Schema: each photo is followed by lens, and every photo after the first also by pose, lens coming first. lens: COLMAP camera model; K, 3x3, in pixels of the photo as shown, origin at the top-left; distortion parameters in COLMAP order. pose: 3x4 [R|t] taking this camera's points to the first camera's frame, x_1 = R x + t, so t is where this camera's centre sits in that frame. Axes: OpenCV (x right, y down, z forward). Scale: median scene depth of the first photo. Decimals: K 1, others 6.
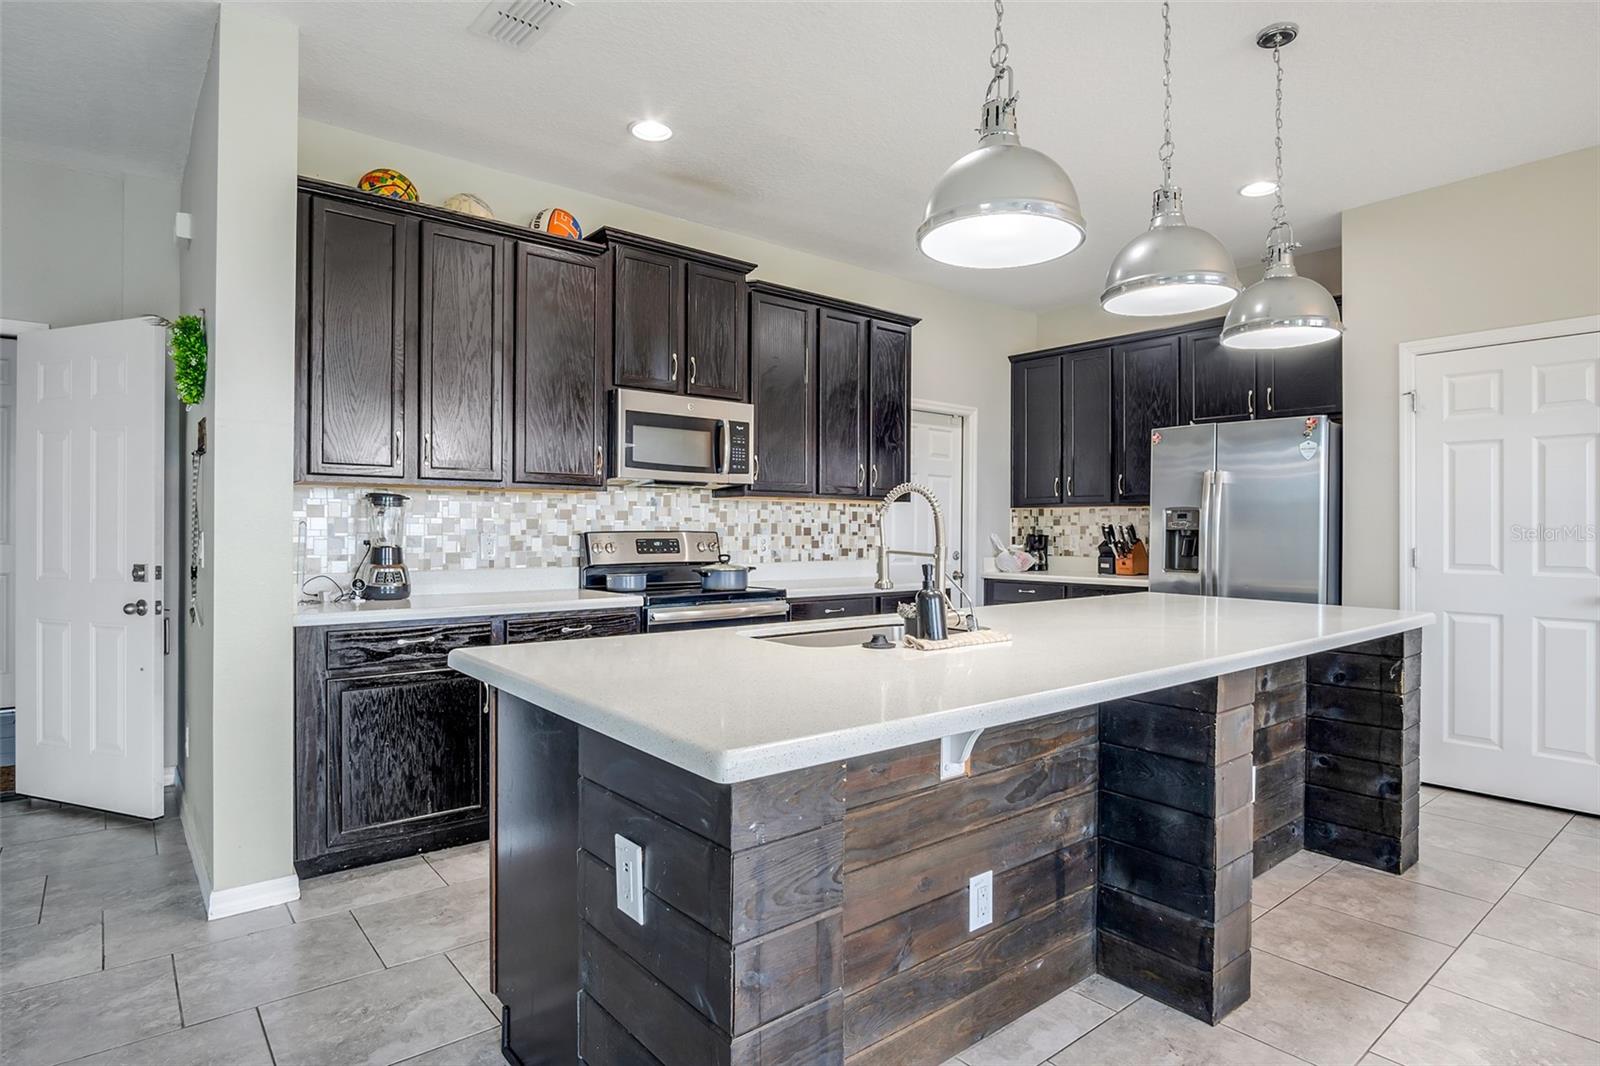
lens RADIAL K [[850.8, 0, 801.7], [0, 850.8, 526.3], [0, 0, 1]] dist [-0.022164, -0.000184]
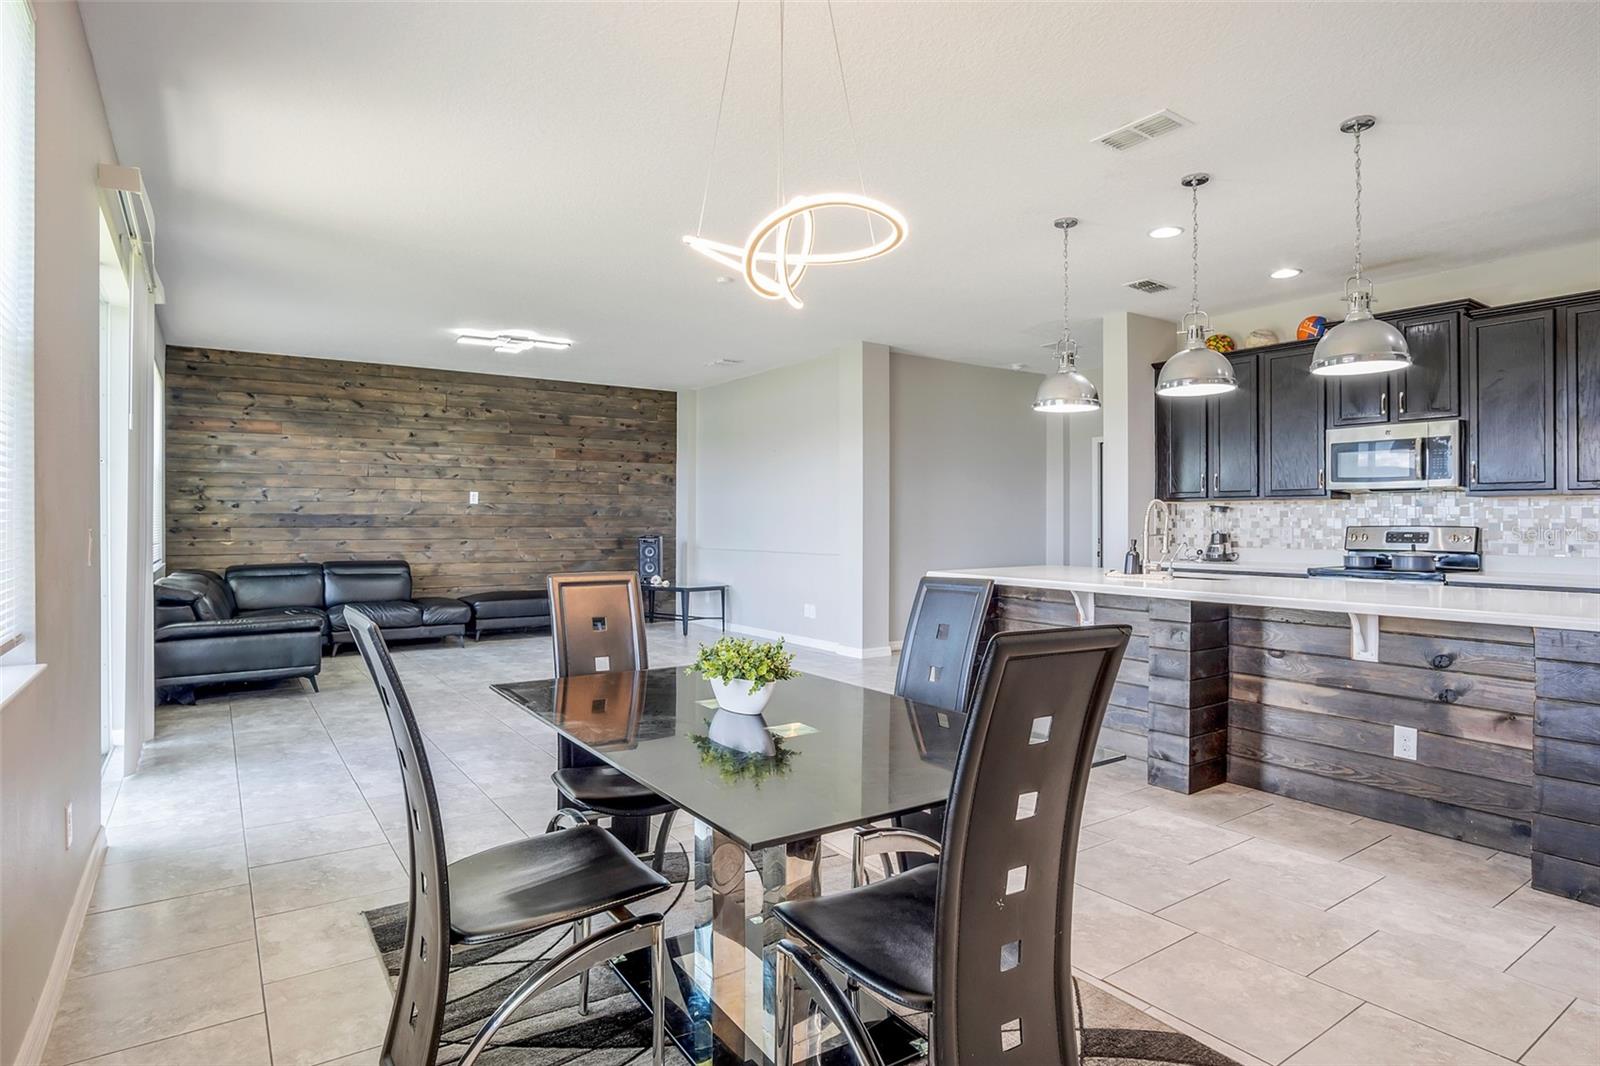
lens RADIAL K [[861.1, 0, 798.7], [0, 861.1, 521.0], [0, 0, 1]] dist [-0.022723, -0.000234]
pose [[-0.086324, -0.005552, -0.996252, 1.245713], [0.002745, 0.999979, -0.005811, 0.003526], [0.996263, -0.003237, -0.086307, 0.187654]]
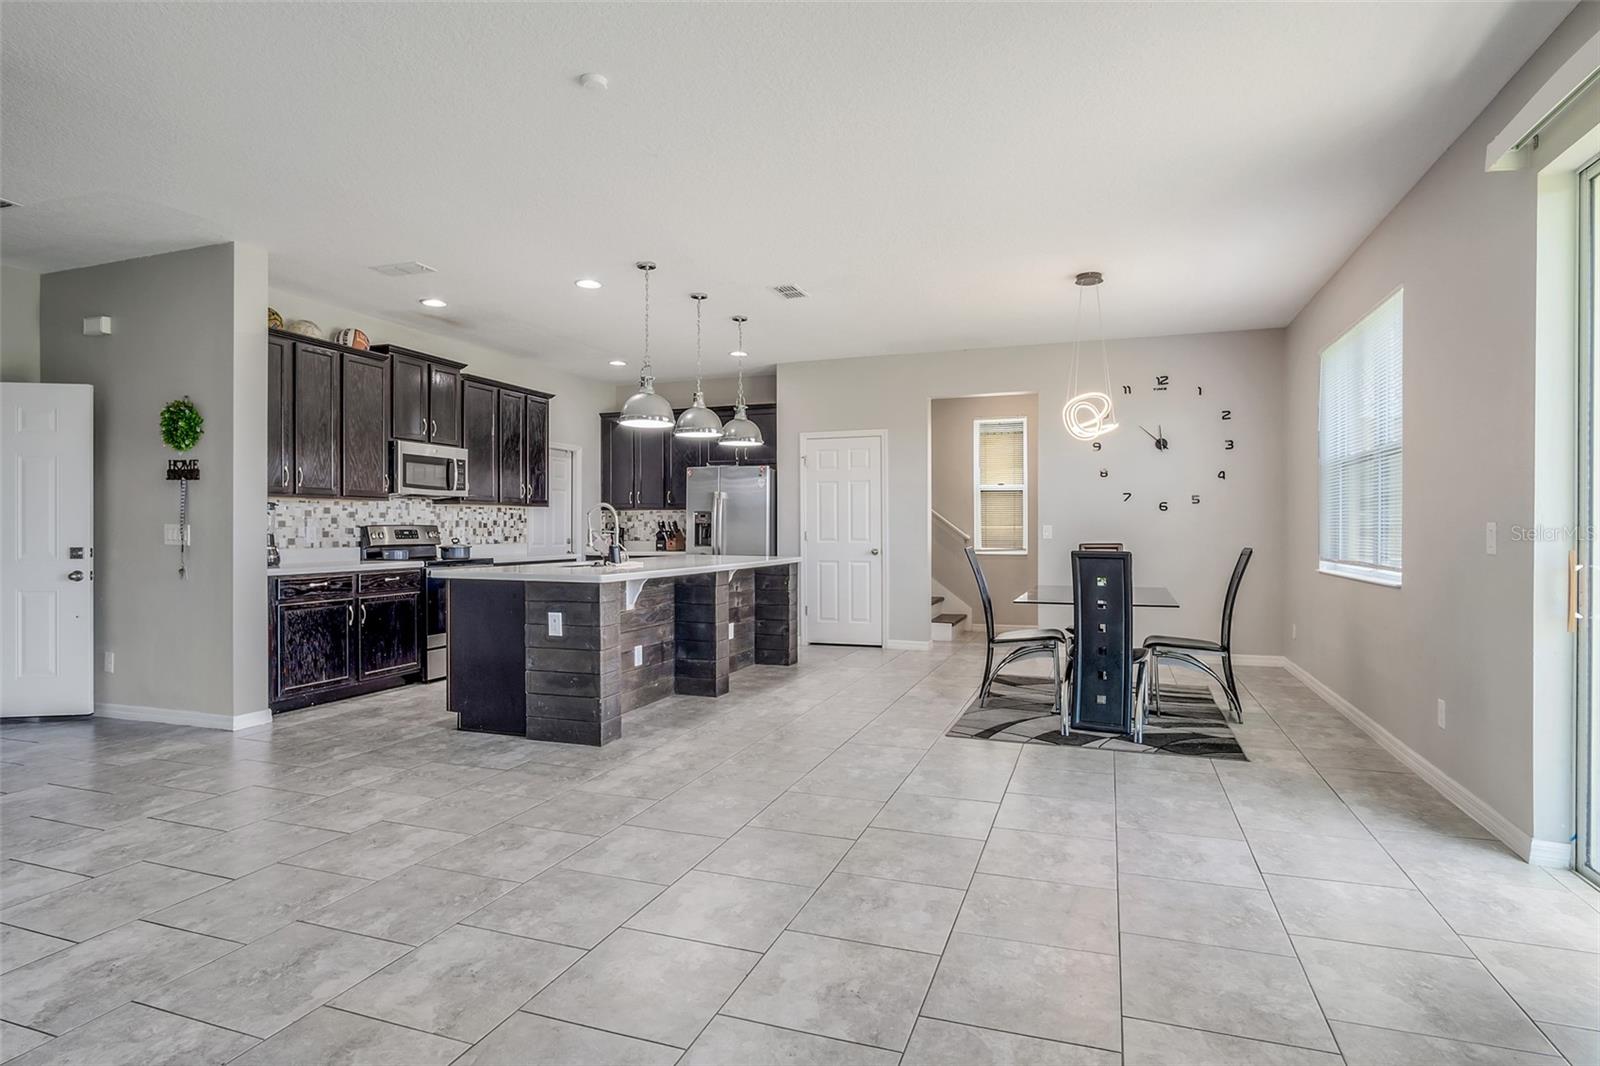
lens RADIAL K [[859.9, 0, 800.0], [0, 859.9, 533.0], [0, 0, 1]] dist [-0.020519, 0.000097]
pose [[0.859117, -0.008972, 0.511700, -0.371089], [0.004267, 0.999937, 0.010369, 0.007405], [-0.511761, -0.006724, 0.859102, -0.812021]]
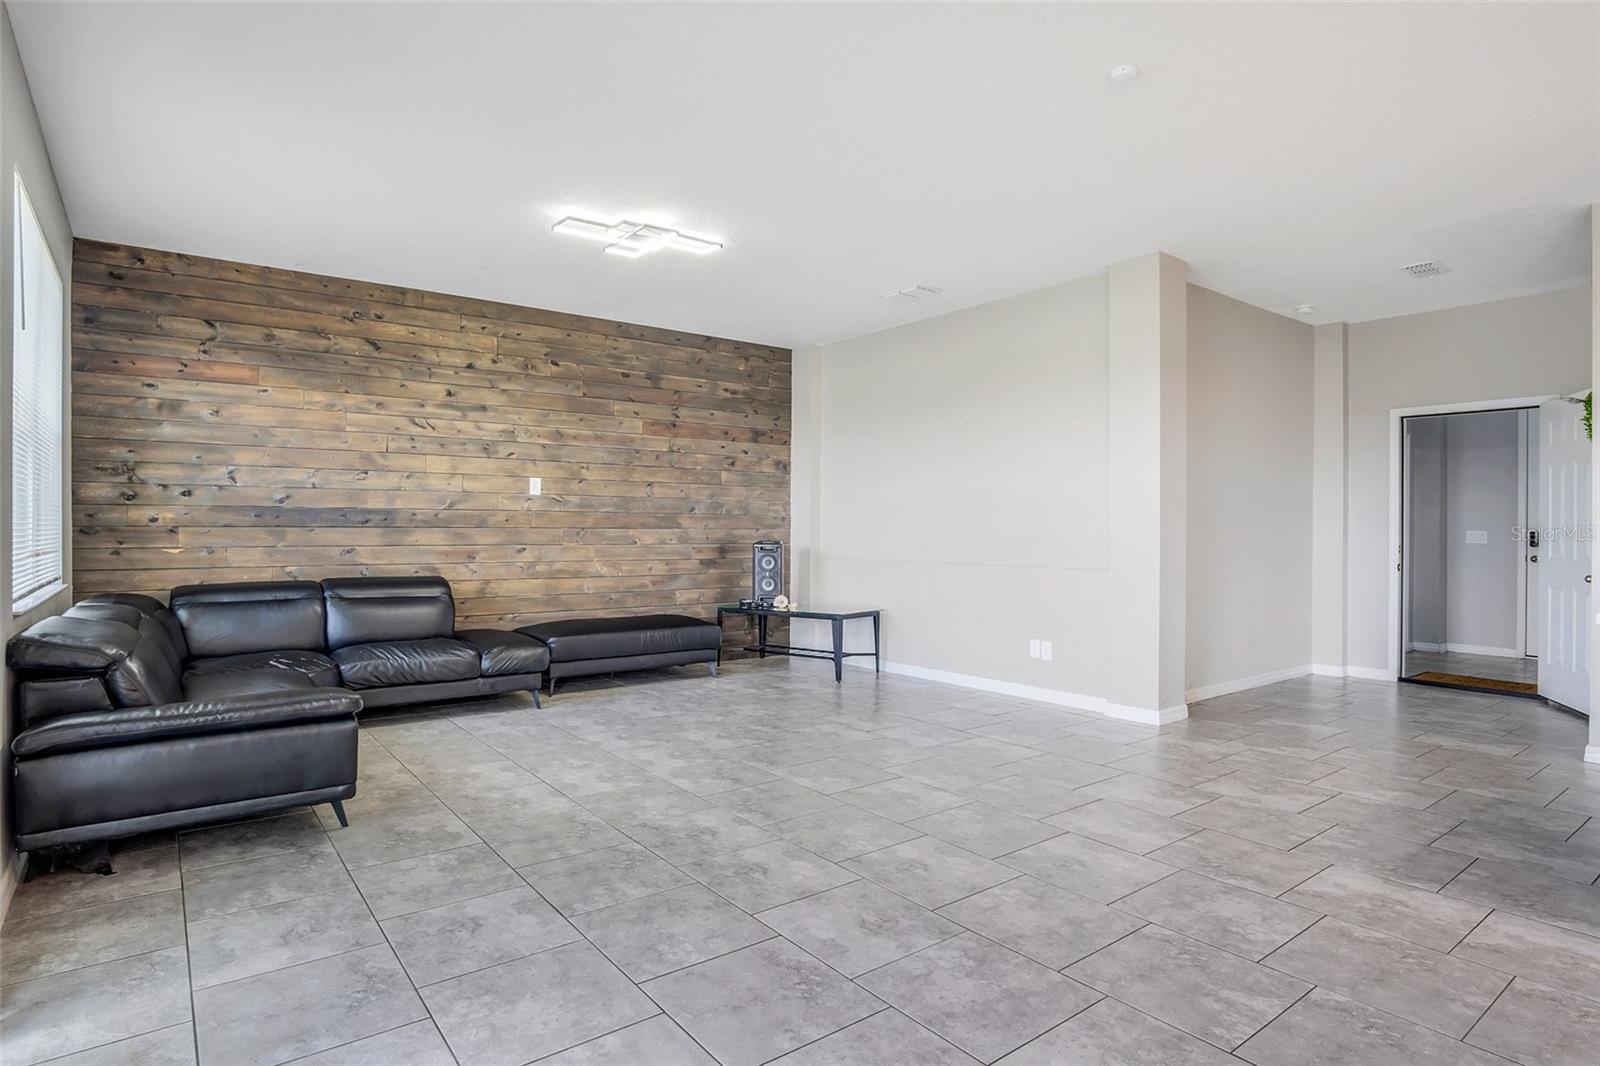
lens RADIAL K [[859.9, 0, 800.0], [0, 859.9, 533.0], [0, 0, 1]] dist [-0.020519, 0.000097]
pose [[-0.040501, 0.001006, -0.999179, 0.625415], [0.000055, 0.999999, 0.001005, 0.011891], [0.999179, -0.000014, -0.040501, -0.313692]]
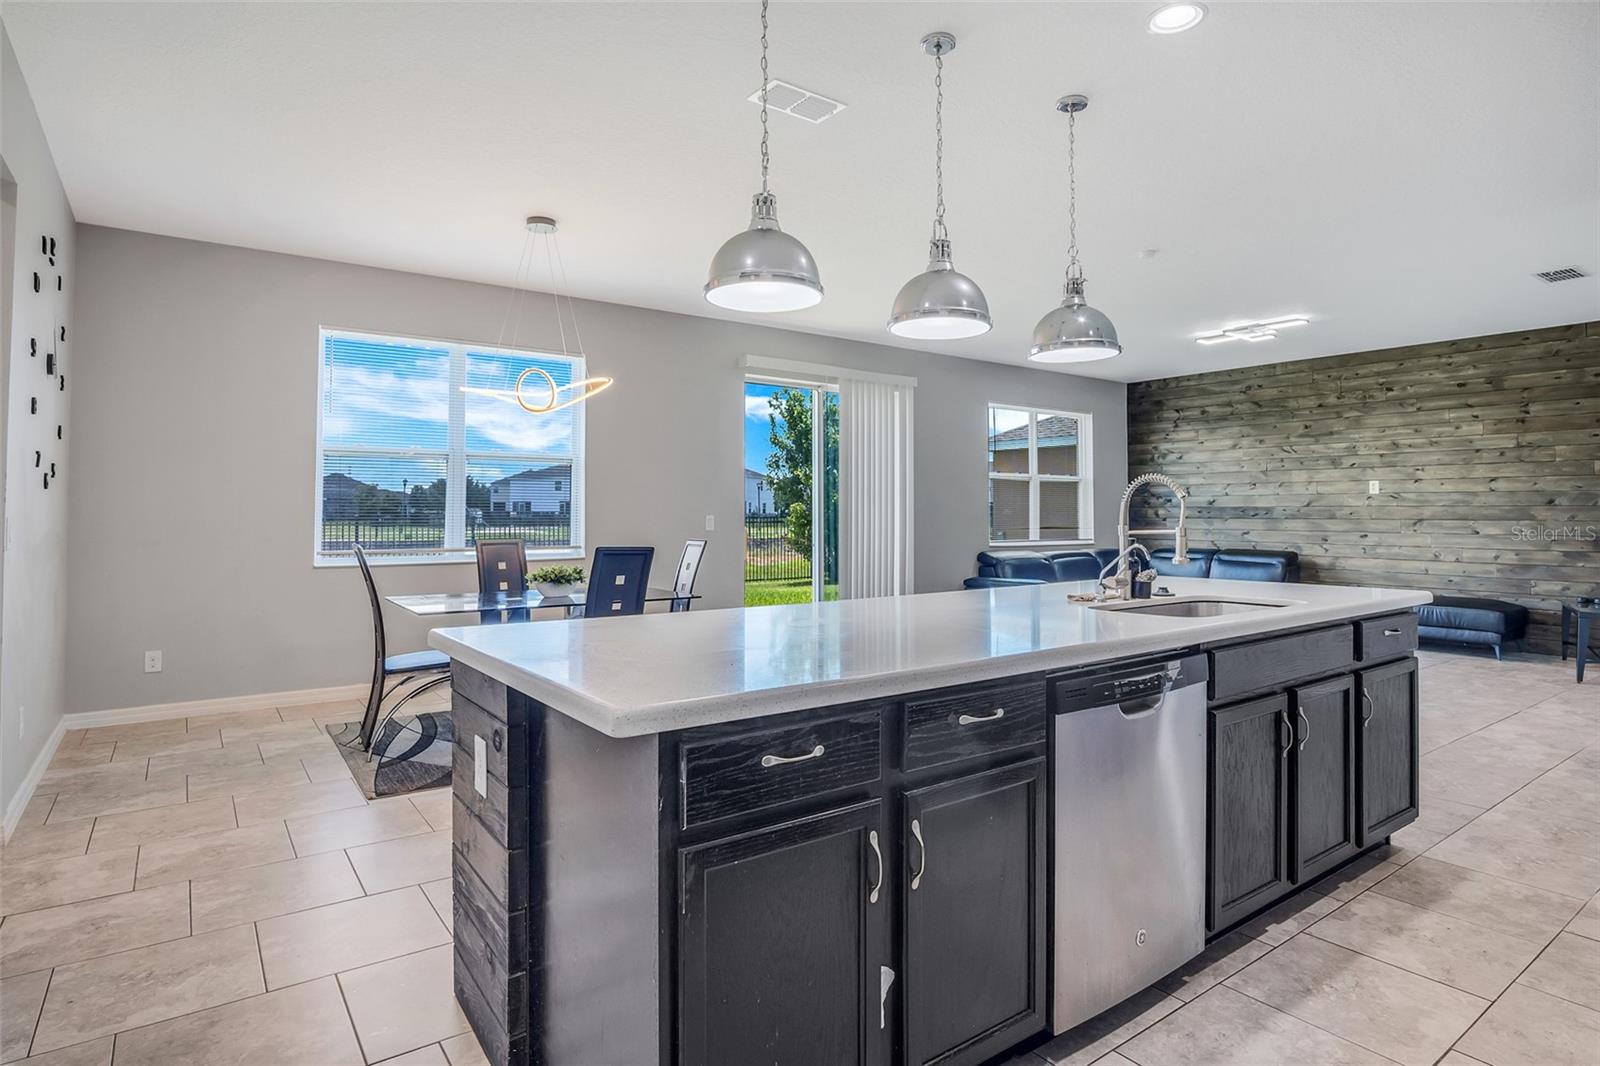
lens RADIAL K [[861.1, 0, 798.7], [0, 861.1, 521.0], [0, 0, 1]] dist [-0.022723, -0.000234]
pose [[-0.998270, -0.005502, 0.058533, 0.311596], [-0.005195, 0.999972, 0.005401, 0.004104], [-0.058561, 0.005088, -0.998271, 1.286831]]
